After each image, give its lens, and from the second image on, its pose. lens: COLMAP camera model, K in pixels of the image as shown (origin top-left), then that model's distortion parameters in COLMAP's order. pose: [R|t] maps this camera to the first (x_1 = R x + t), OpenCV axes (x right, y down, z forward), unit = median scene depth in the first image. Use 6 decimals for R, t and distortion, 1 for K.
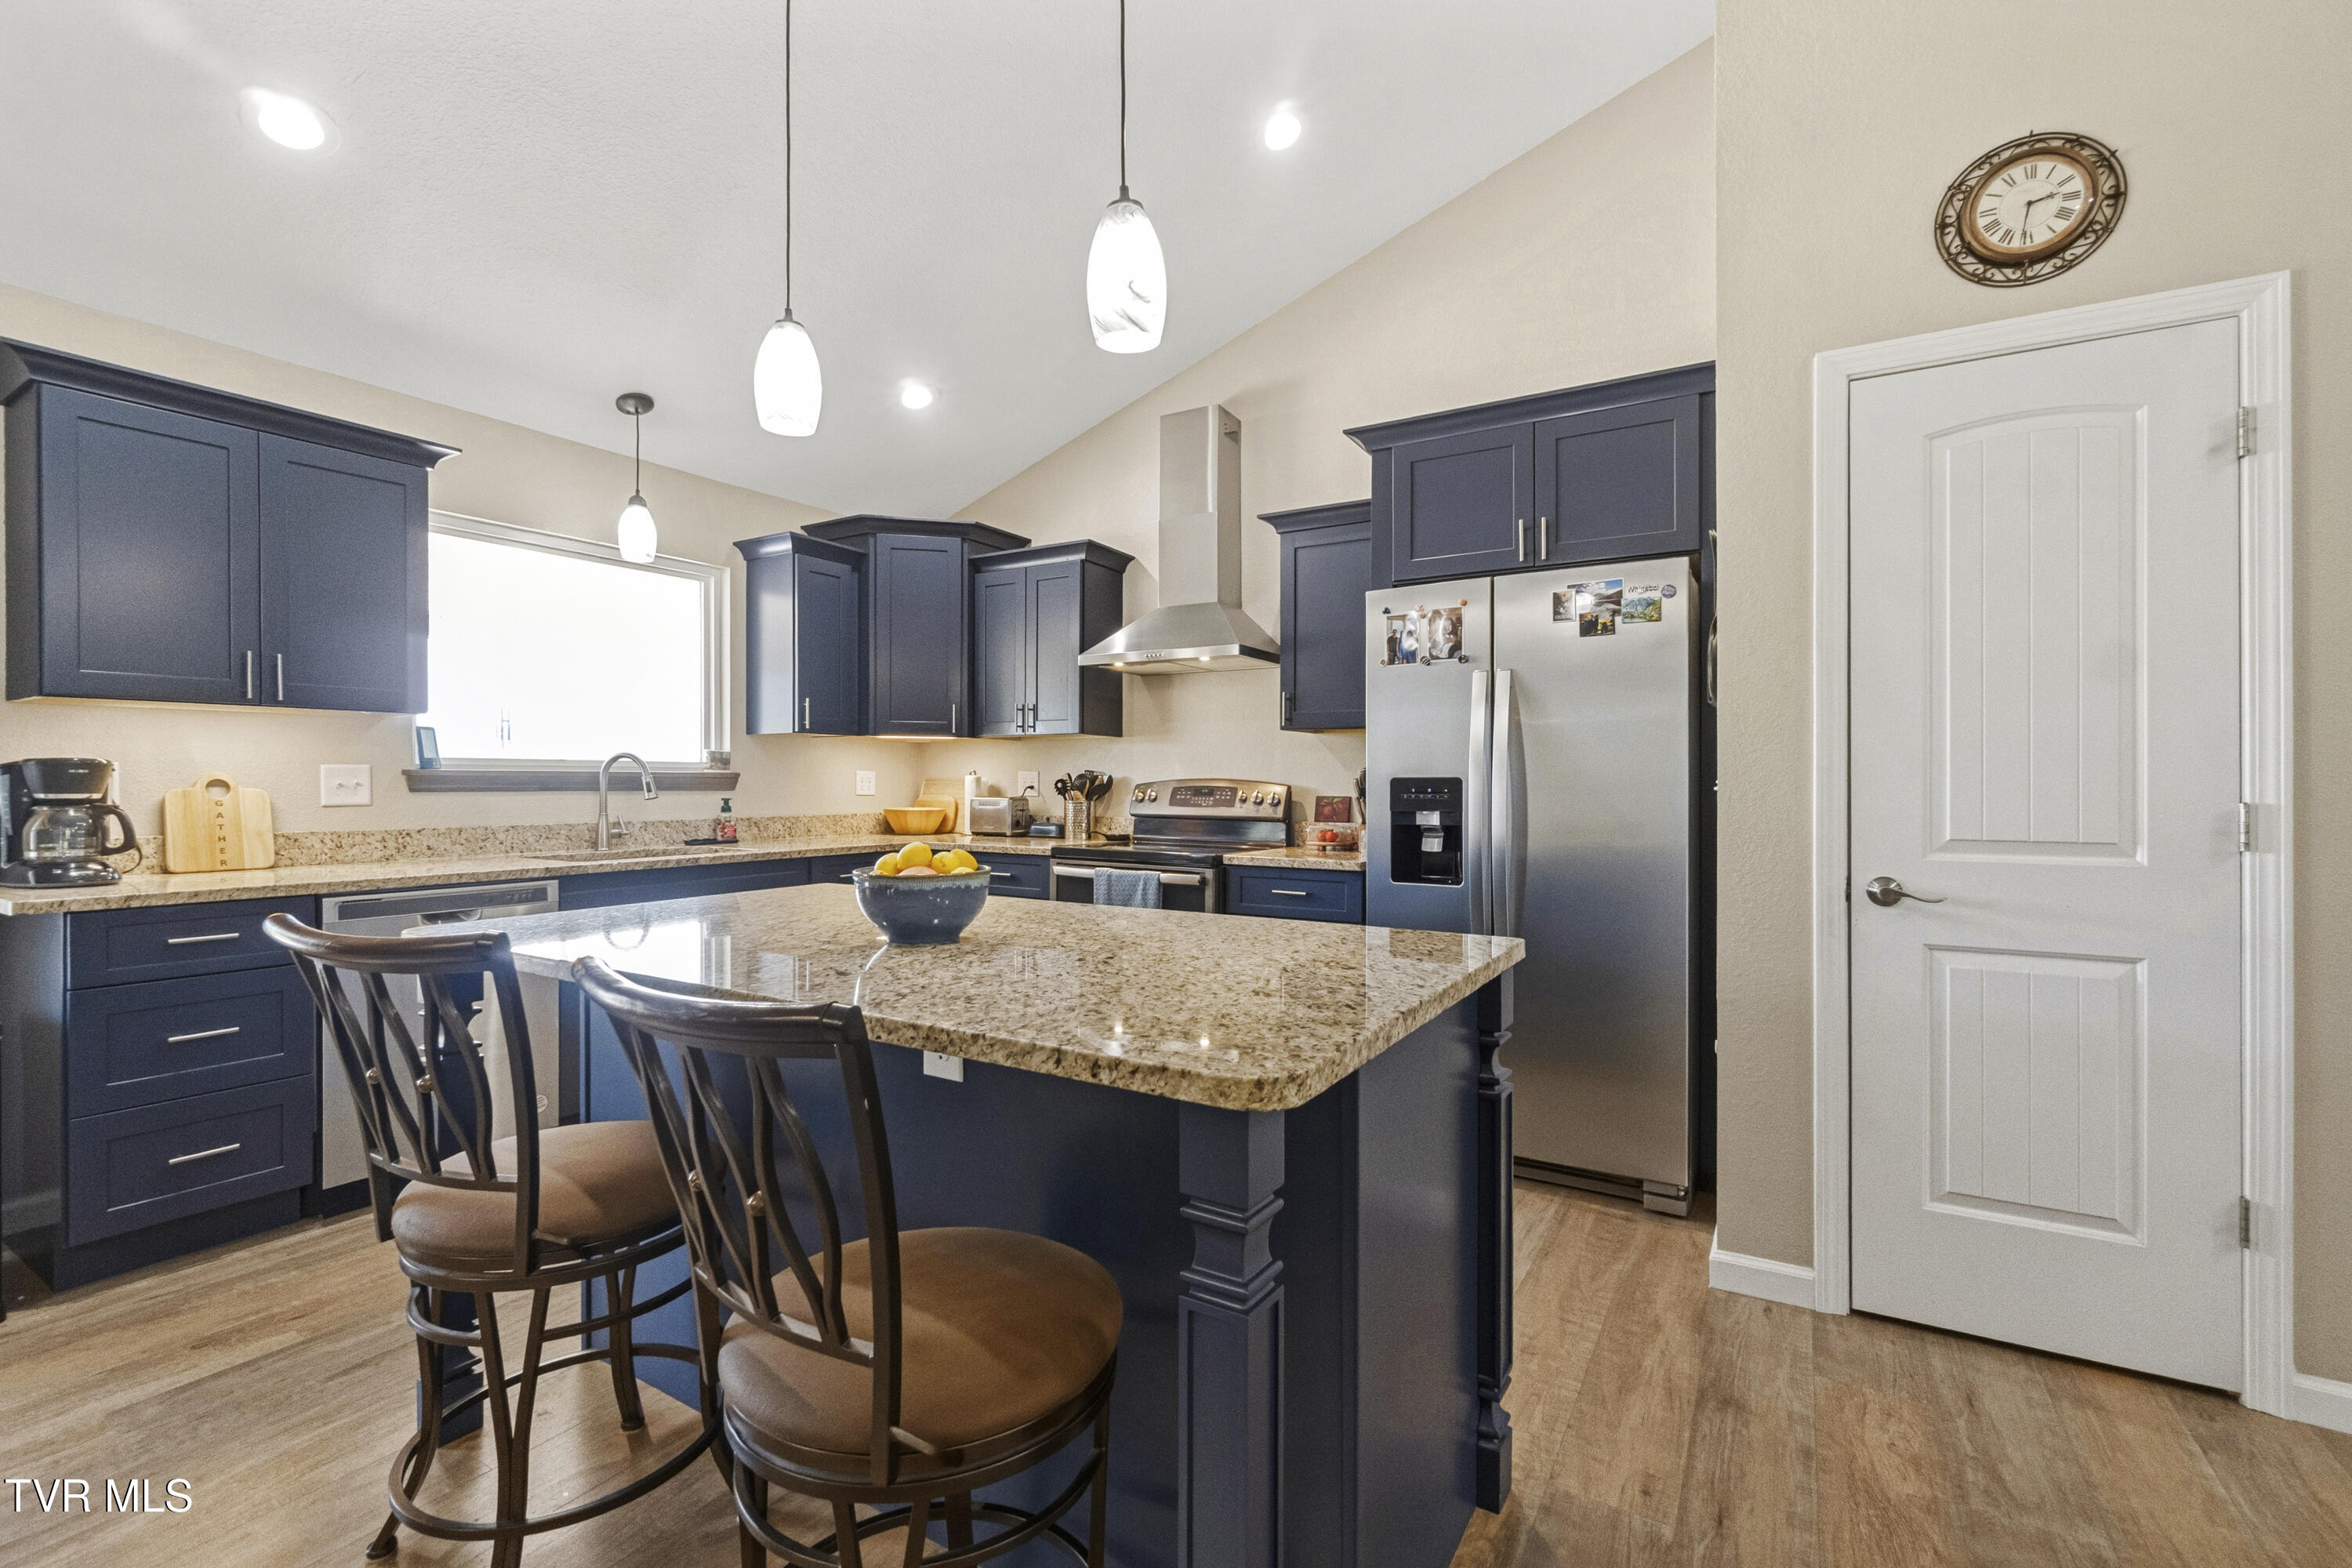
lens RADIAL K [[1039.4, 0, 1177.5], [0, 1039.4, 785.8], [0, 0, 1]] dist [-0.002555, 0.000938]
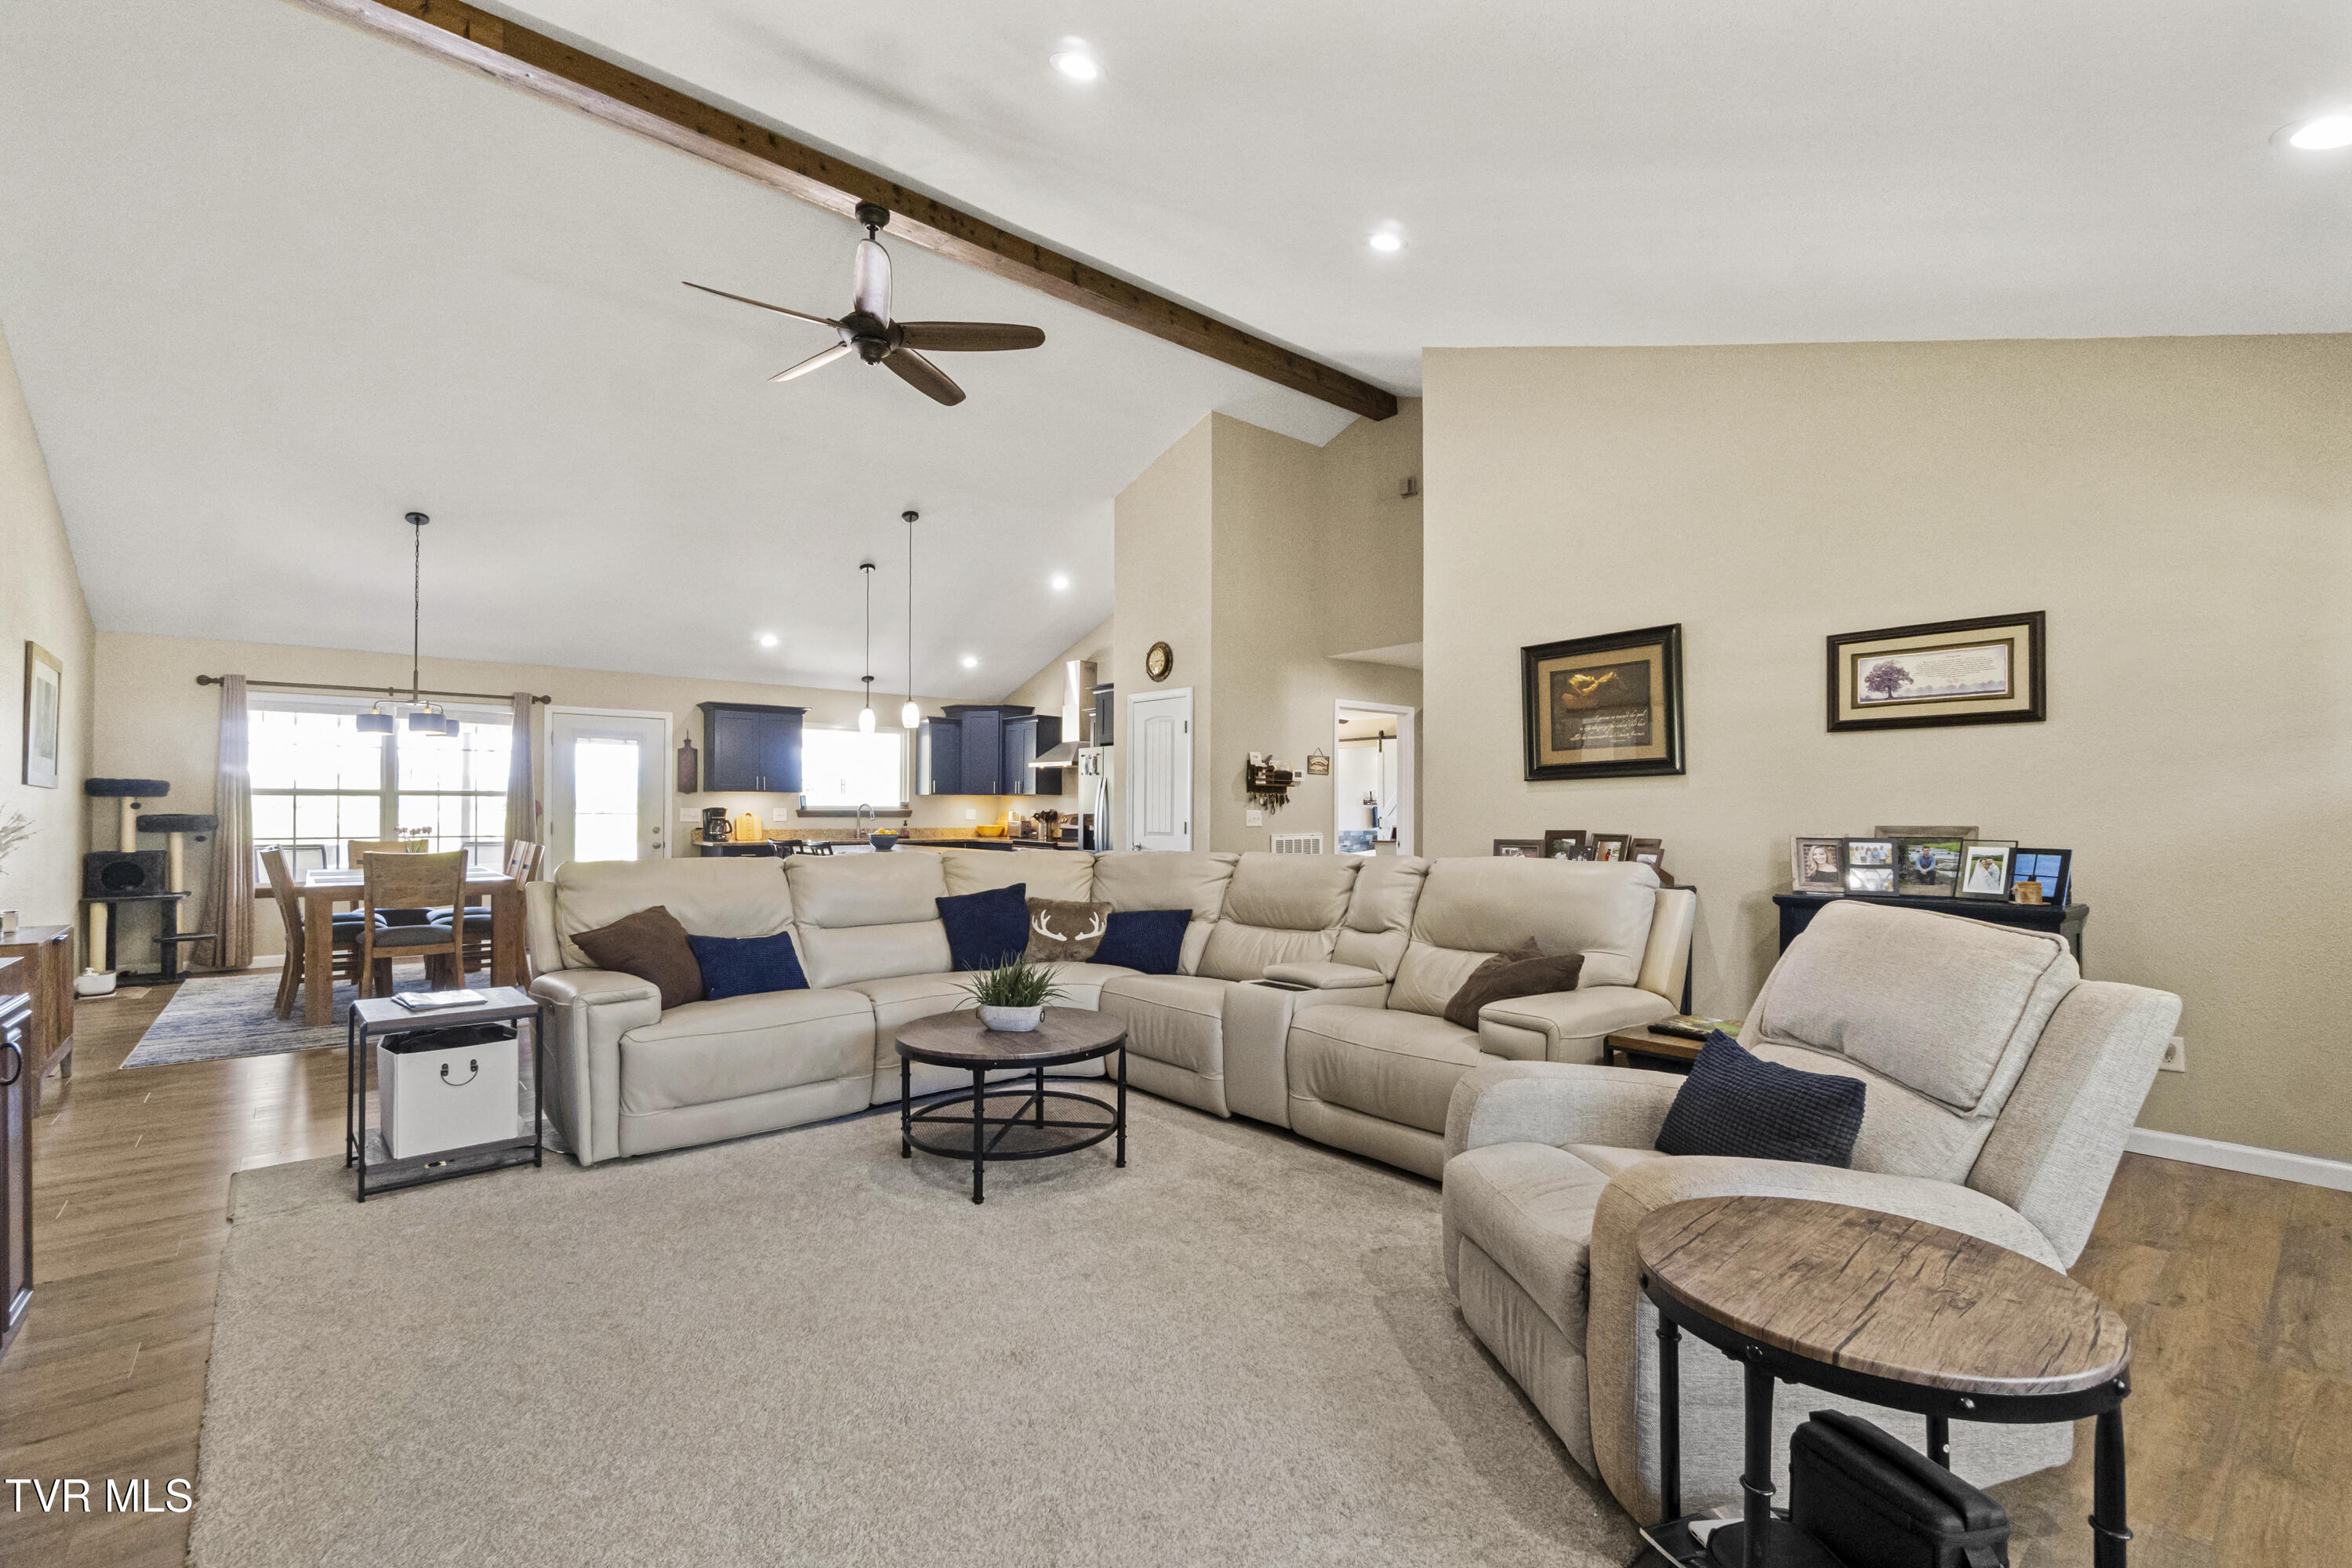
lens RADIAL K [[1039.4, 0, 1162.5], [0, 1039.4, 803.6], [0, 0, 1]] dist [-0.002555, 0.000938]
pose [[0.946663, 0.000456, -0.322225, 1.715275], [-0.004536, 0.999919, -0.011913, -0.003450], [0.322194, 0.012739, 0.946588, -2.108865]]
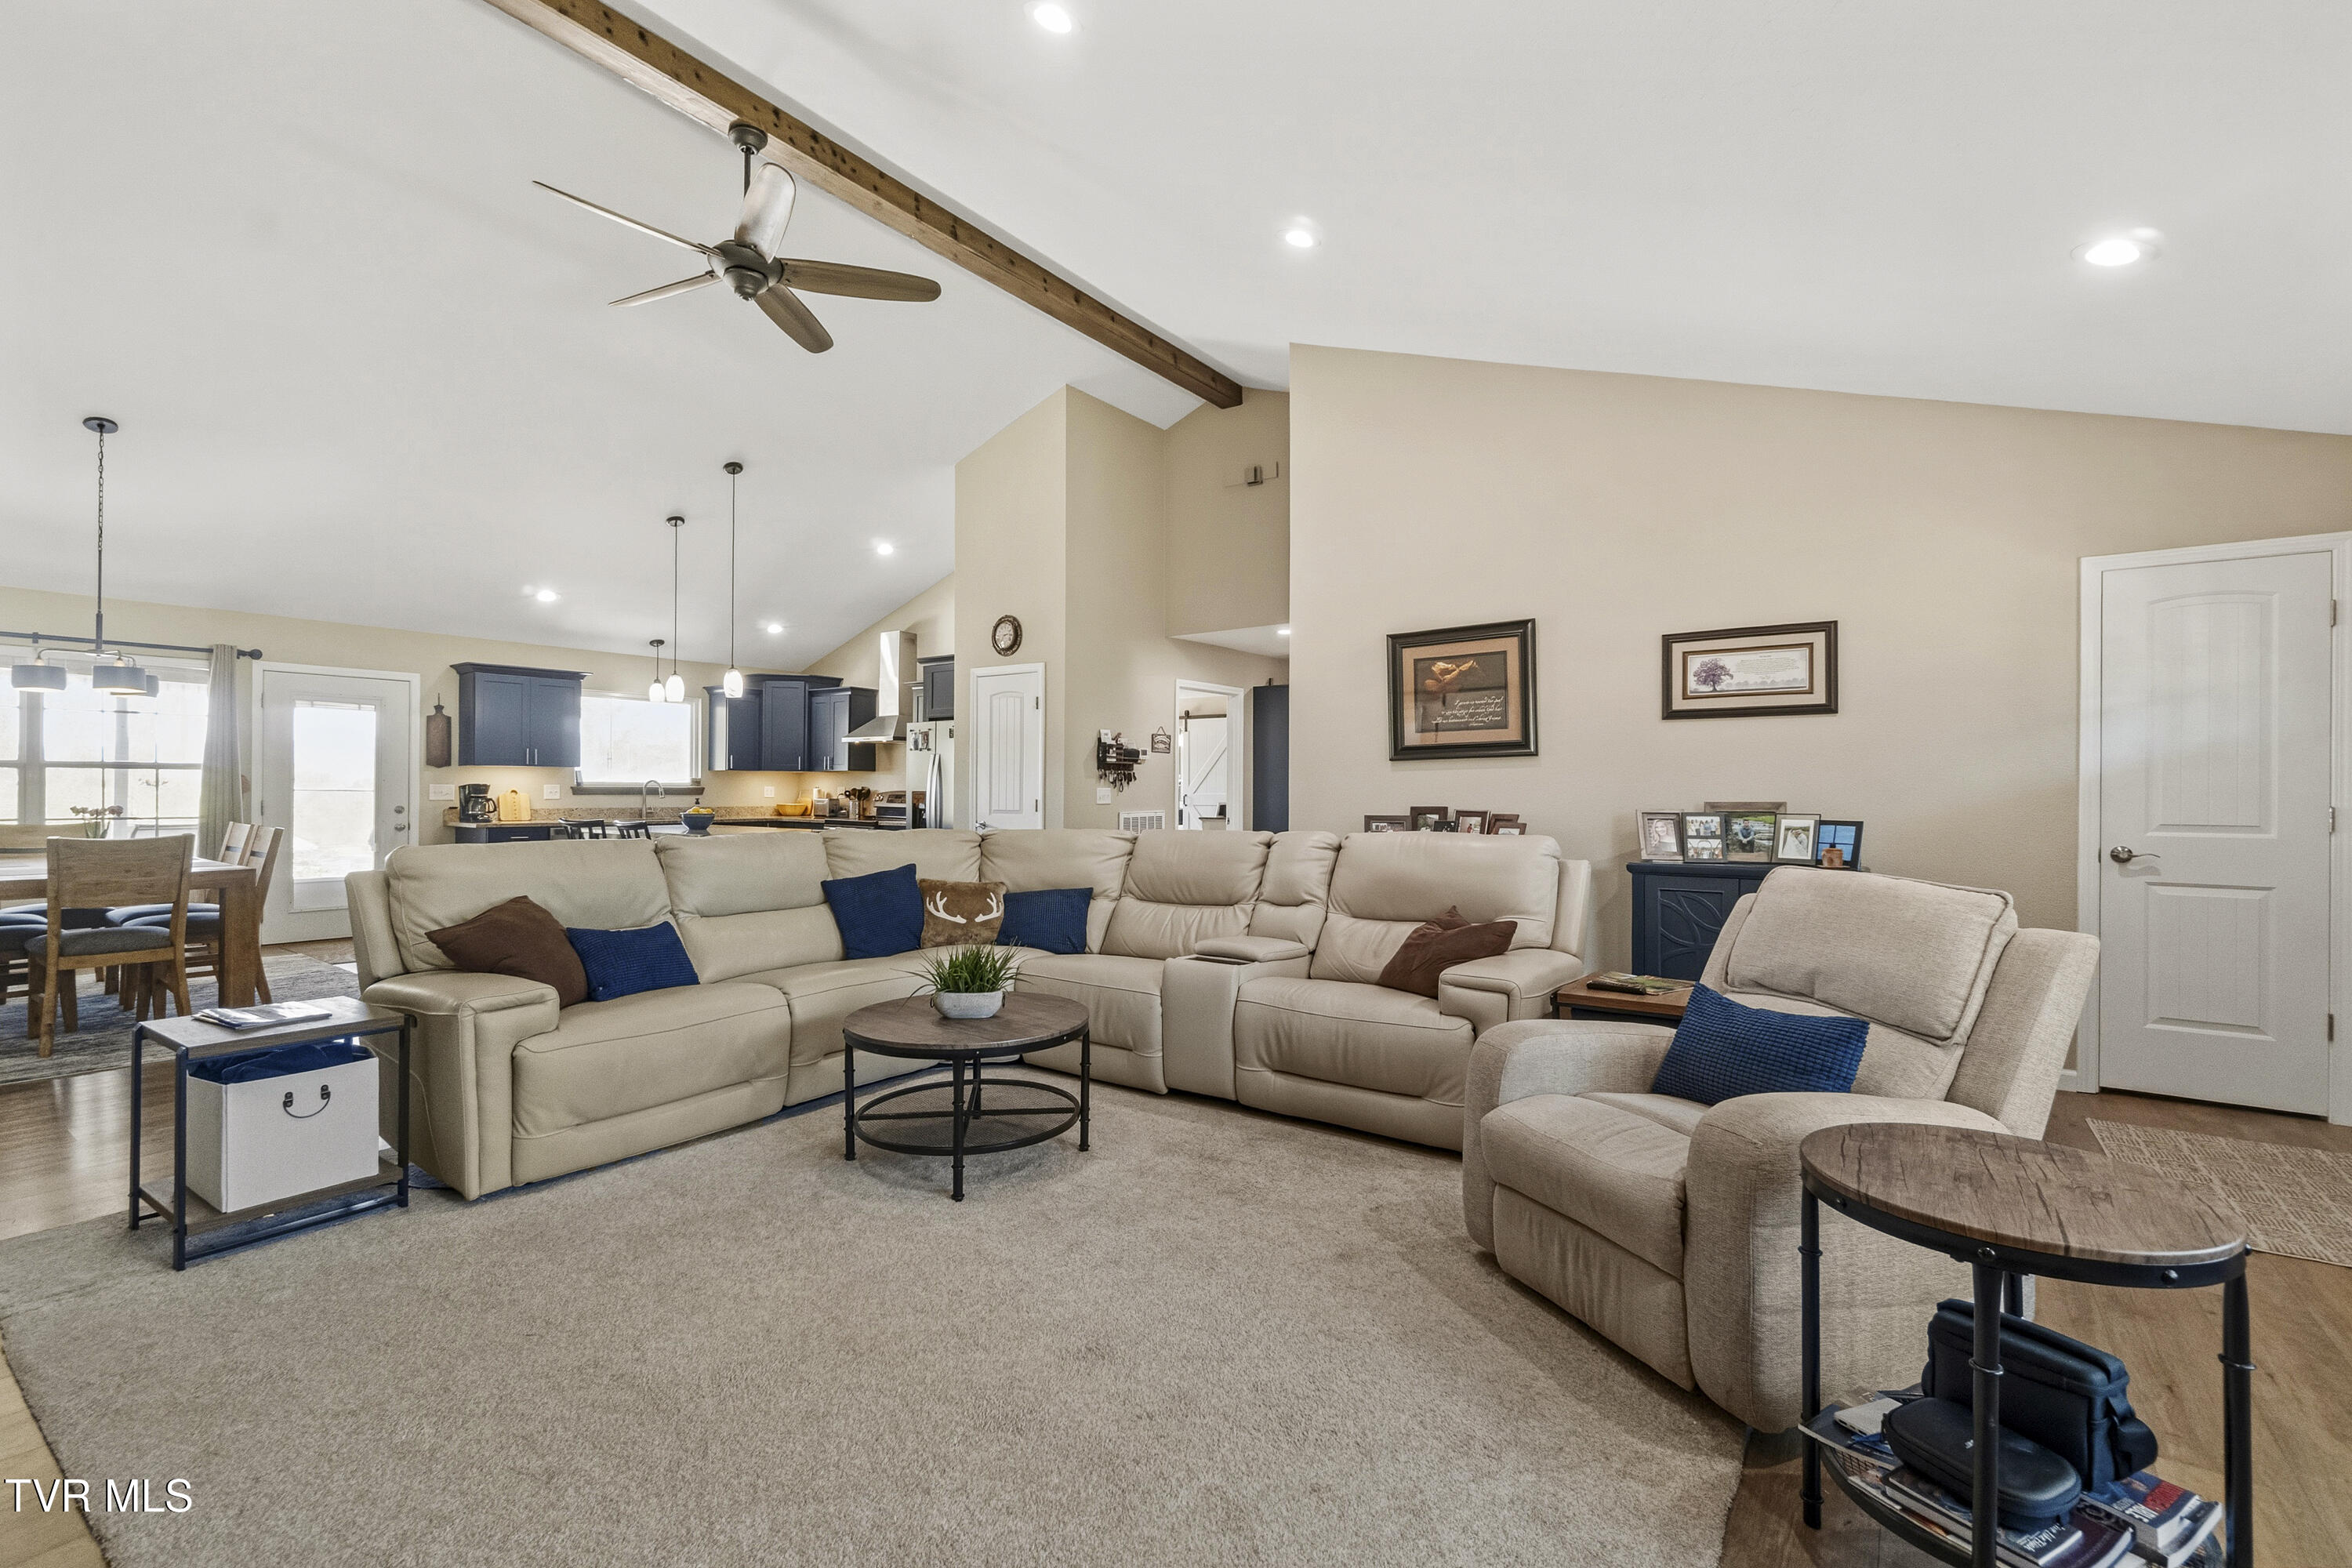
lens RADIAL K [[1039.4, 0, 1168.0], [0, 1039.4, 786.9], [0, 0, 1]] dist [-0.002555, 0.000938]
pose [[0.996129, 0.003711, -0.087828, 1.440426], [-0.004407, 0.999960, -0.007723, -0.001124], [0.087796, 0.008081, 0.996106, -2.157473]]
